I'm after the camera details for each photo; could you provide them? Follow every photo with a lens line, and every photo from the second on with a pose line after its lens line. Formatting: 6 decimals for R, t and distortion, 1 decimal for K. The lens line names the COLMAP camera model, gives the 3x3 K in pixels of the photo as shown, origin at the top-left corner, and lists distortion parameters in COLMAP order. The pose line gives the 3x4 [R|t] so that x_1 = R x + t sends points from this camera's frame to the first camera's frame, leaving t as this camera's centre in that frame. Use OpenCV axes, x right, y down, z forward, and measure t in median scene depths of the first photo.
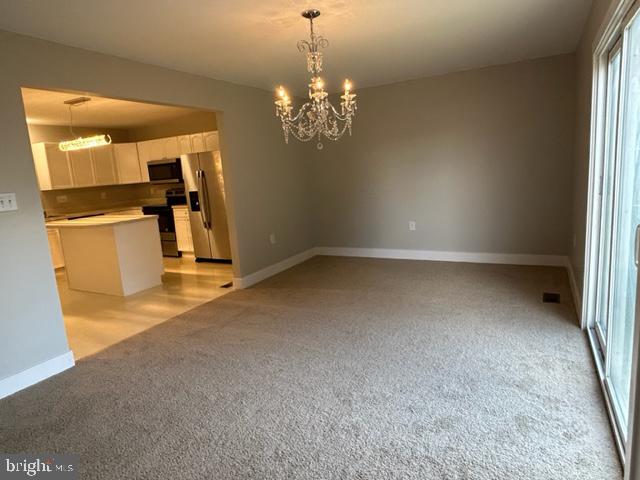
lens RADIAL K [[401.1, 0, 322.2], [0, 401.1, 239.6], [0, 0, 1]] dist [-0.021209, 0.000831]
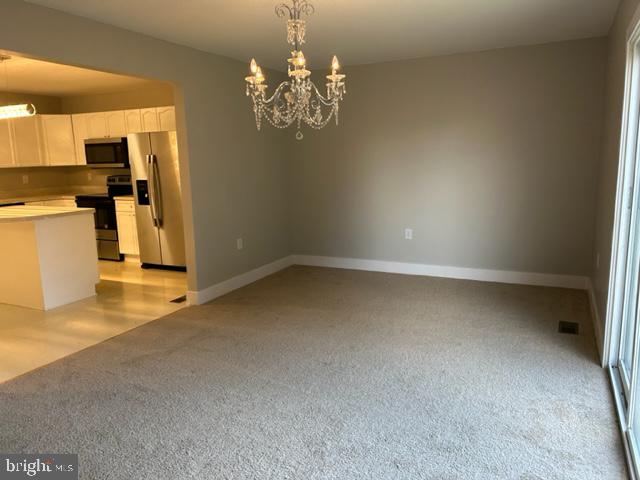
lens RADIAL K [[481.7, 0, 335.5], [0, 481.7, 241.1], [0, 0, 1]] dist [0.022302, -0.035064]
pose [[0.997073, 0.037333, 0.066723, 0.007999], [-0.037069, 0.999299, -0.005193, -0.011894], [-0.066870, 0.002704, 0.997758, 0.010648]]
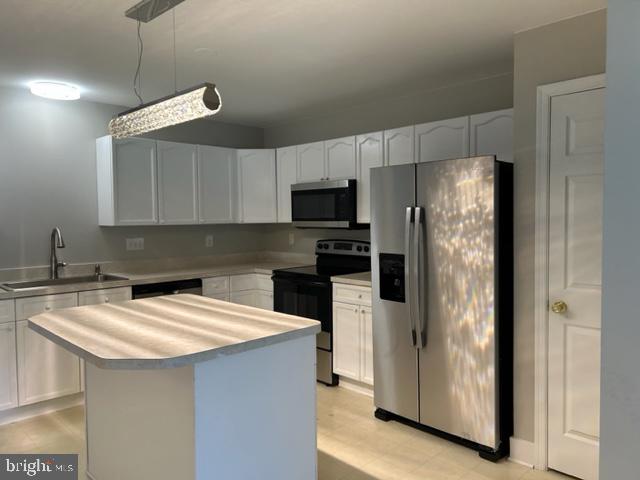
lens RADIAL K [[481.7, 0, 318.7], [0, 481.7, 241.5], [0, 0, 1]] dist [0.022302, -0.035064]
pose [[0.950167, 0.077379, -0.301985, -0.369250], [-0.110318, 0.989483, -0.093563, -0.117303], [0.291569, 0.122215, 0.948710, 0.747761]]
